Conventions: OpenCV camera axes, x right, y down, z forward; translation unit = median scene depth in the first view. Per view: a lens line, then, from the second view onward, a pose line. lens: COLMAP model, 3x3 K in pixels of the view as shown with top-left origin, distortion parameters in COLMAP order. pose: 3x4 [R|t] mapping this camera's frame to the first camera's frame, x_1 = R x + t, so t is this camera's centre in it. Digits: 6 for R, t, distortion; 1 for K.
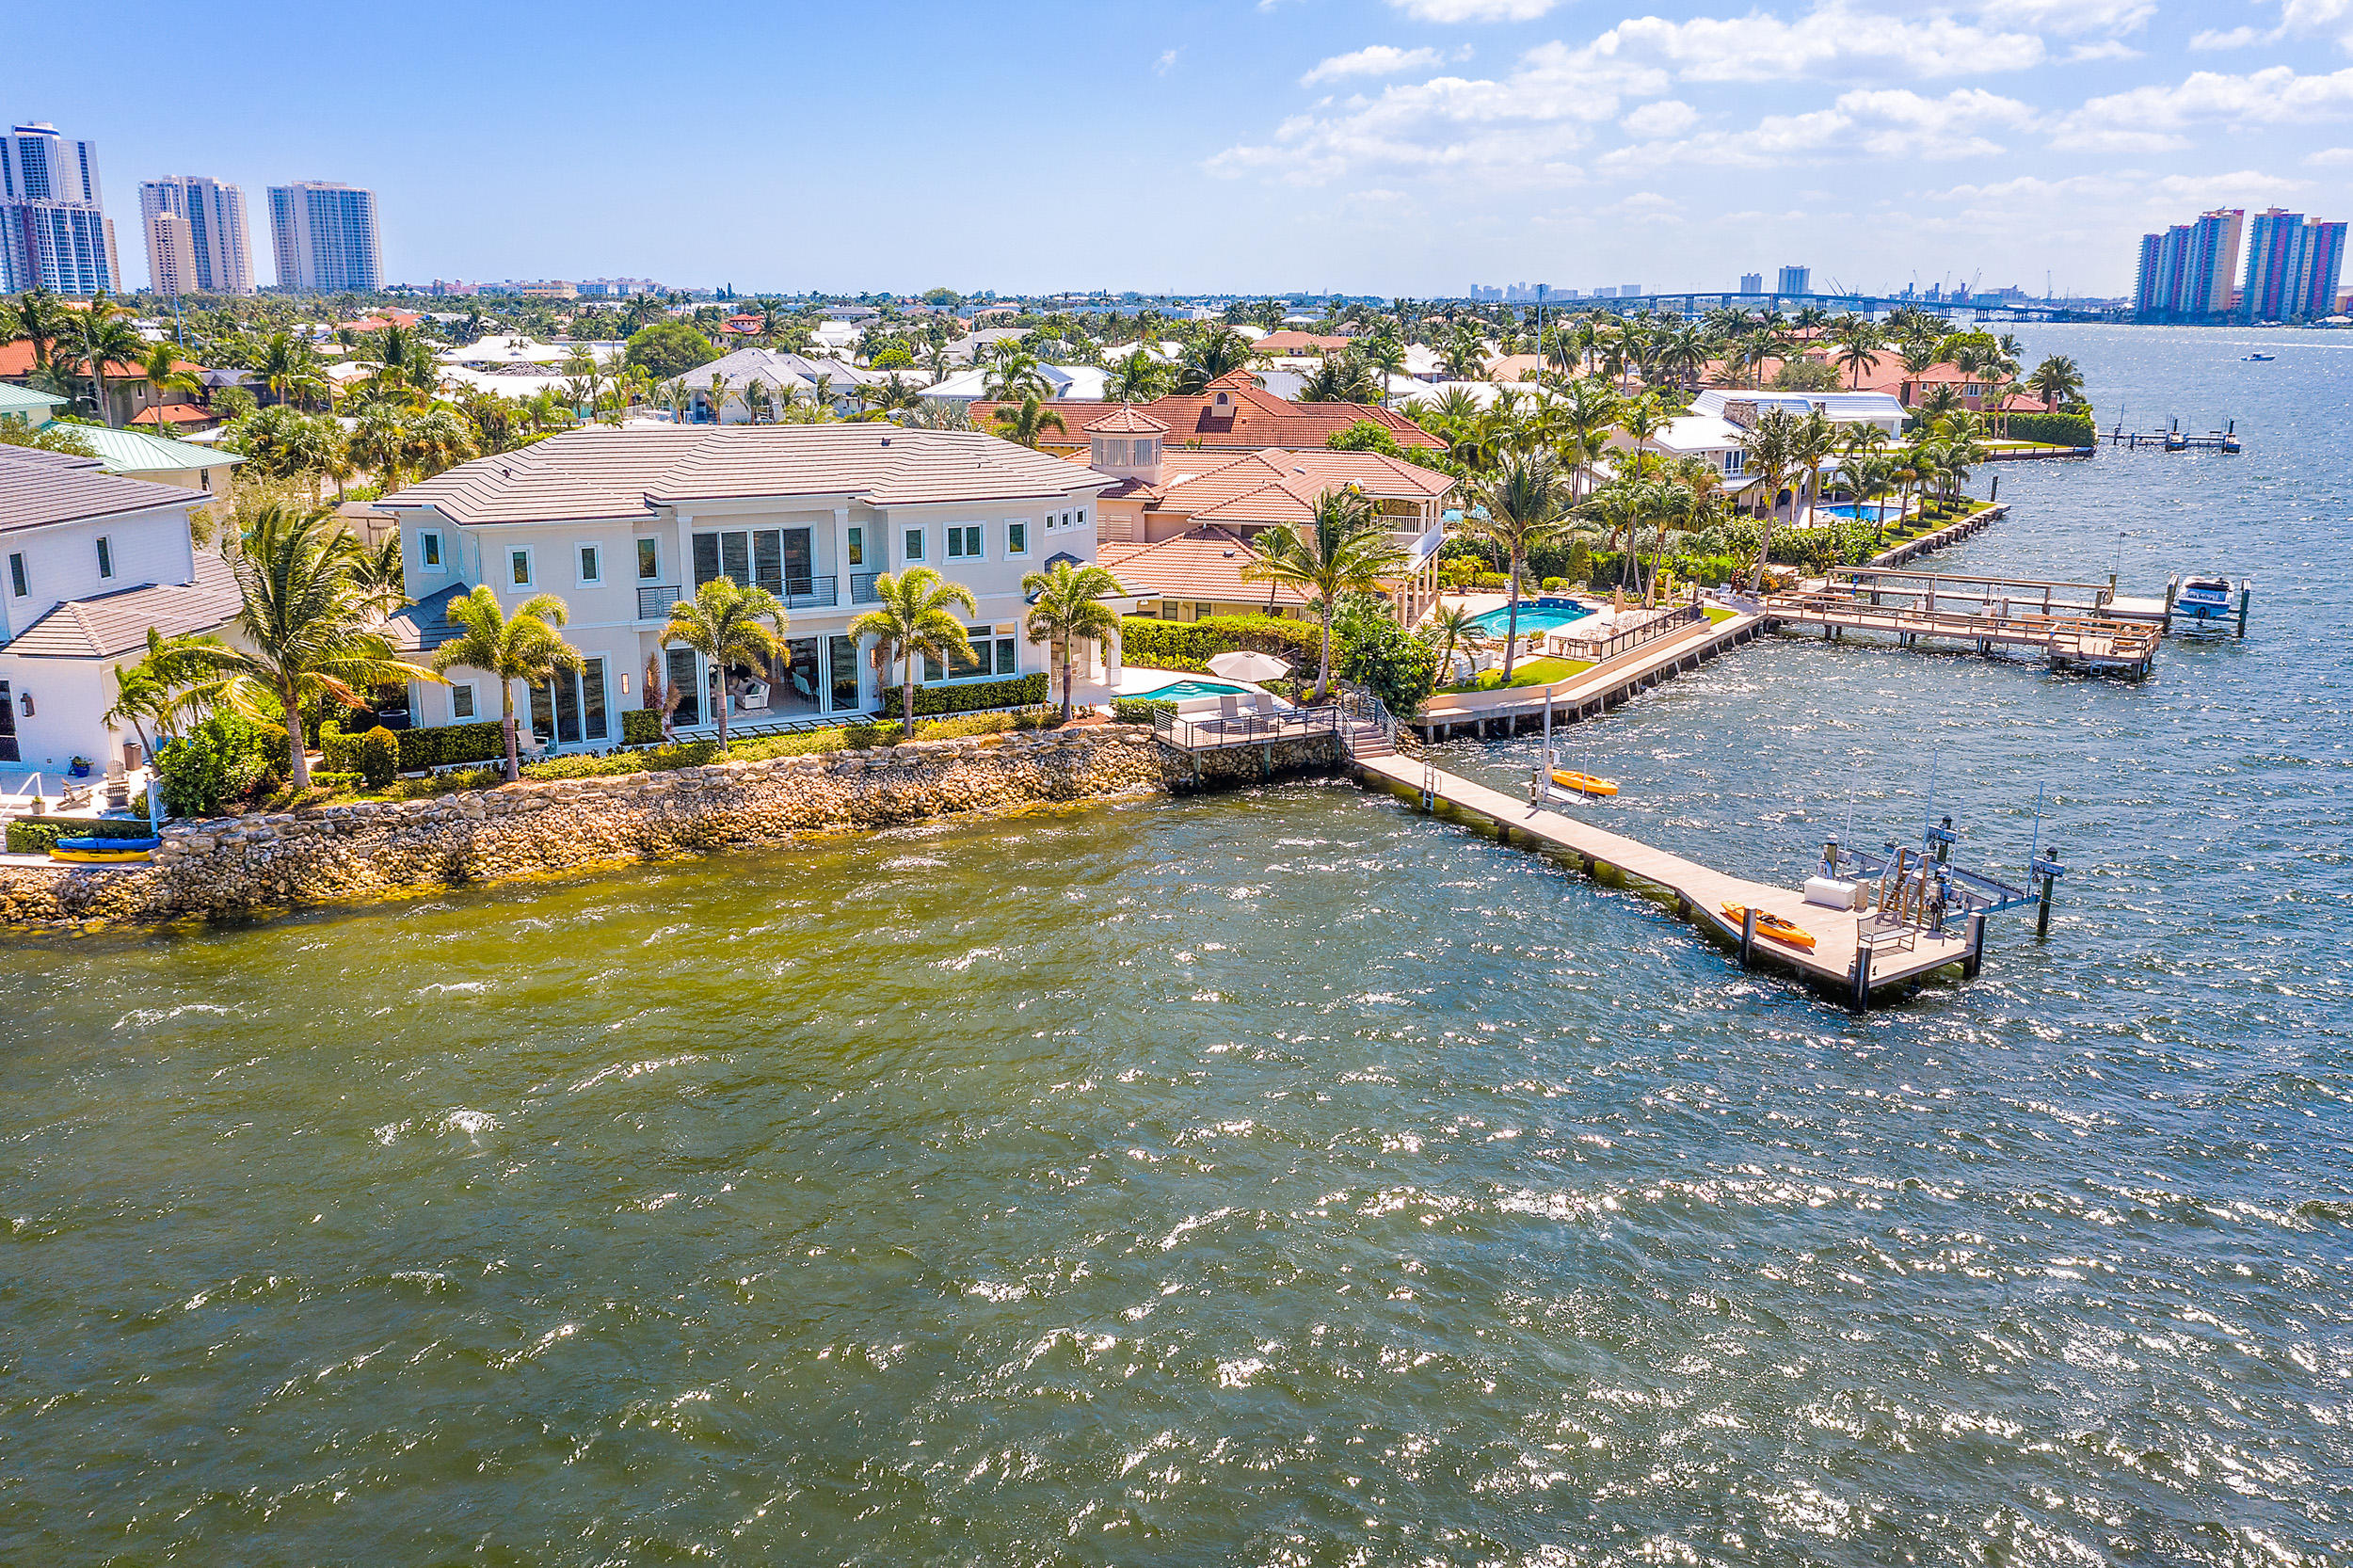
lens RADIAL K [[1897.9, 0, 1162.0], [0, 1897.9, 768.7], [0, 0, 1]] dist [0.003711, 0.003662]
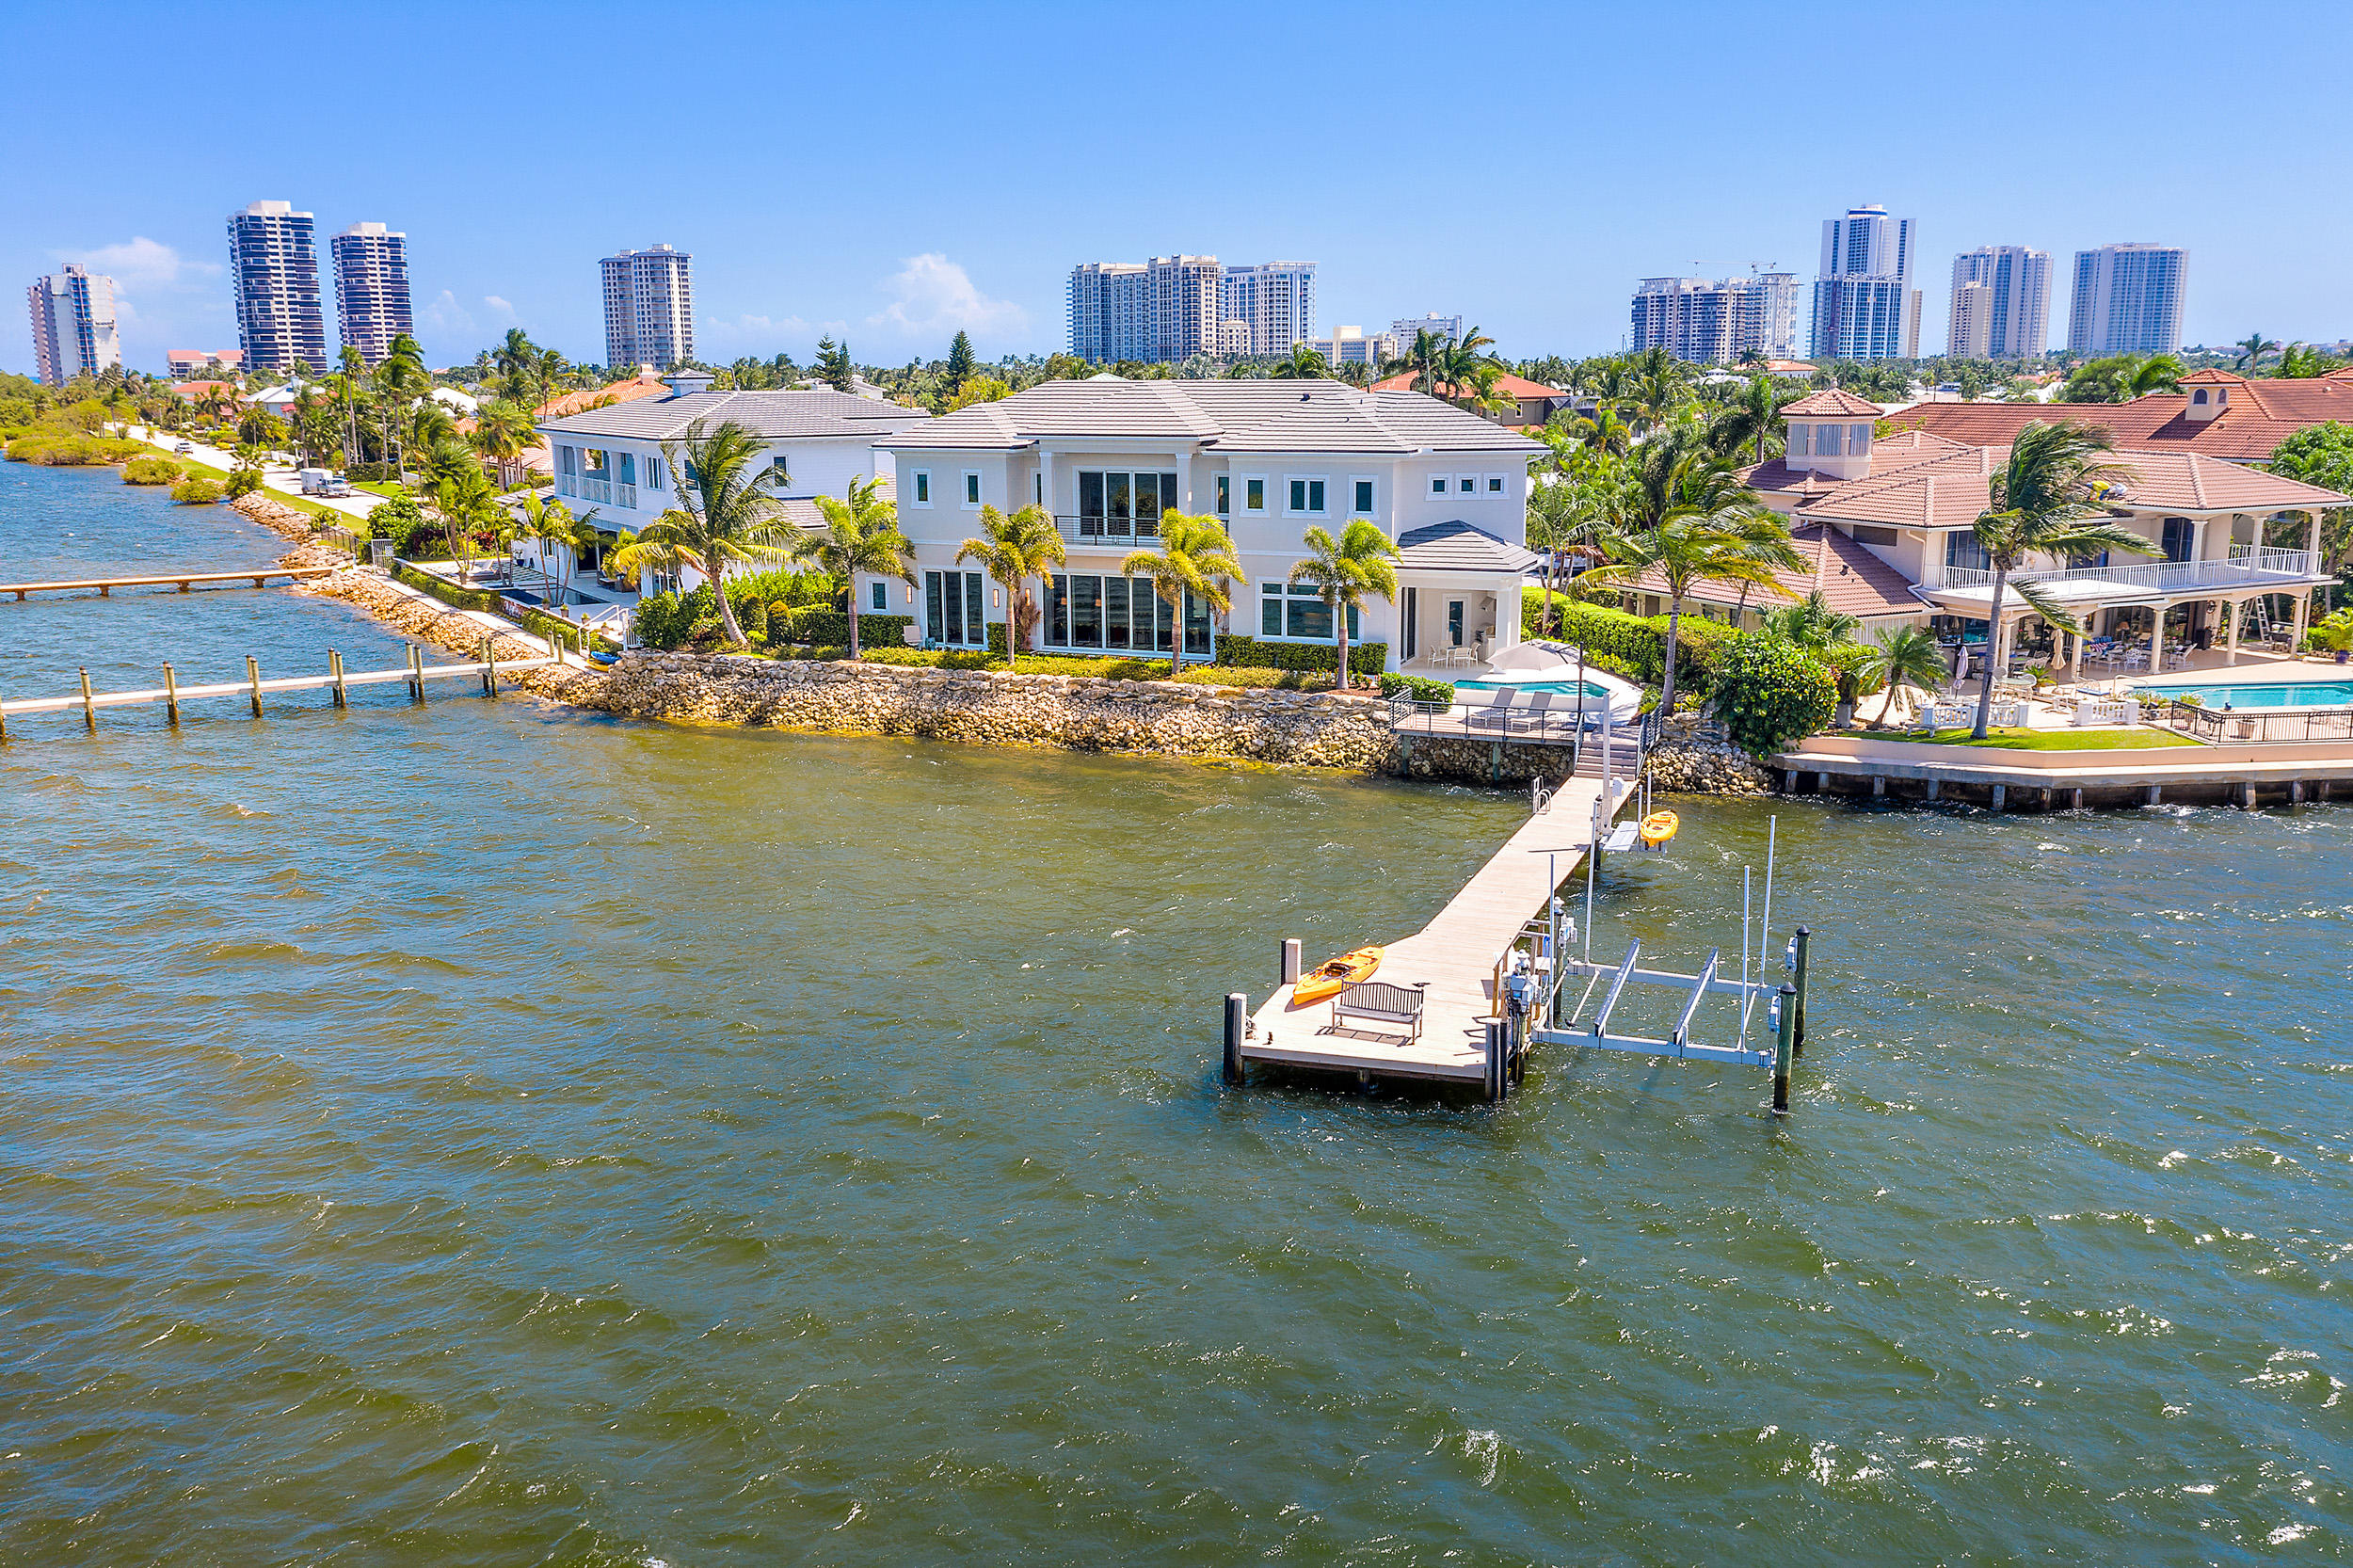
lens RADIAL K [[1897.9, 0, 1172.5], [0, 1897.9, 778.2], [0, 0, 1]] dist [0.003711, 0.003662]
pose [[0.632675, 0.155605, -0.758623, 0.567856], [-0.178486, 0.982531, 0.052678, -0.015322], [0.753568, 0.102076, 0.649396, 0.308812]]
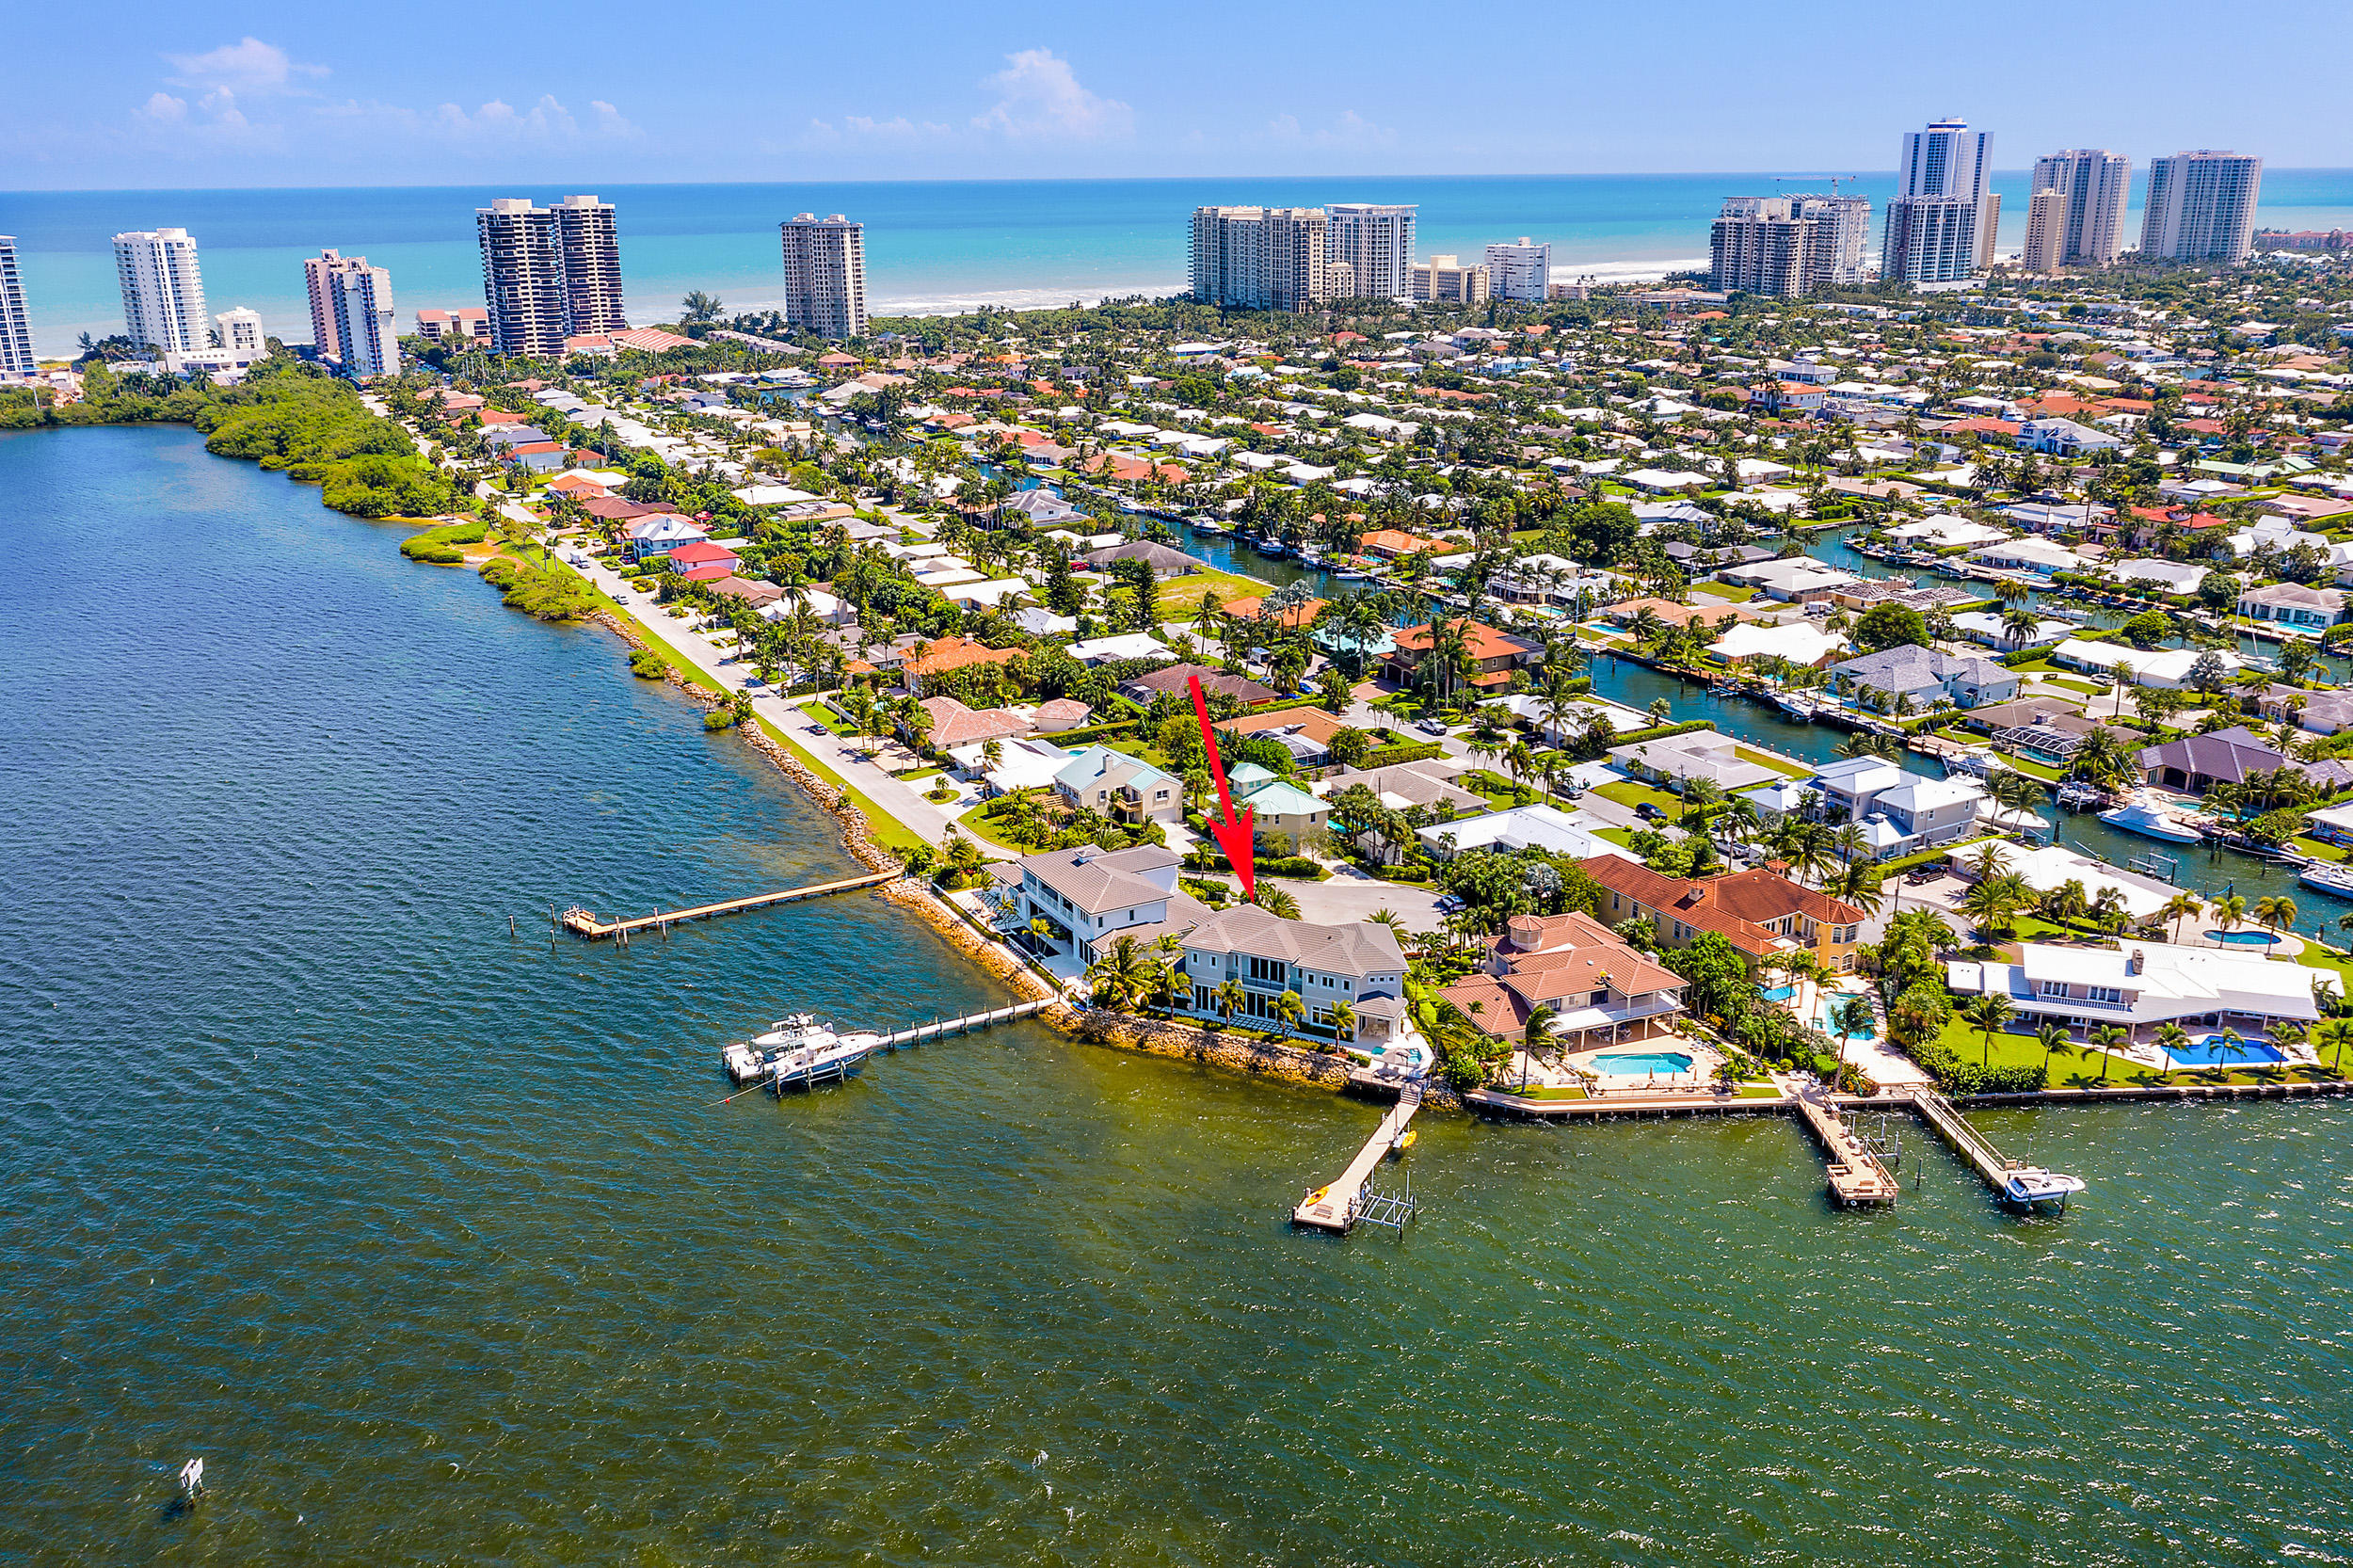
lens RADIAL K [[1897.9, 0, 1175.9], [0, 1897.9, 784.2], [0, 0, 1]] dist [0.003711, 0.003662]
pose [[0.590508, 0.242337, -0.769788, 1.794724], [-0.184643, 0.969119, 0.163448, -0.788808], [0.785626, 0.045619, 0.617018, -0.928403]]
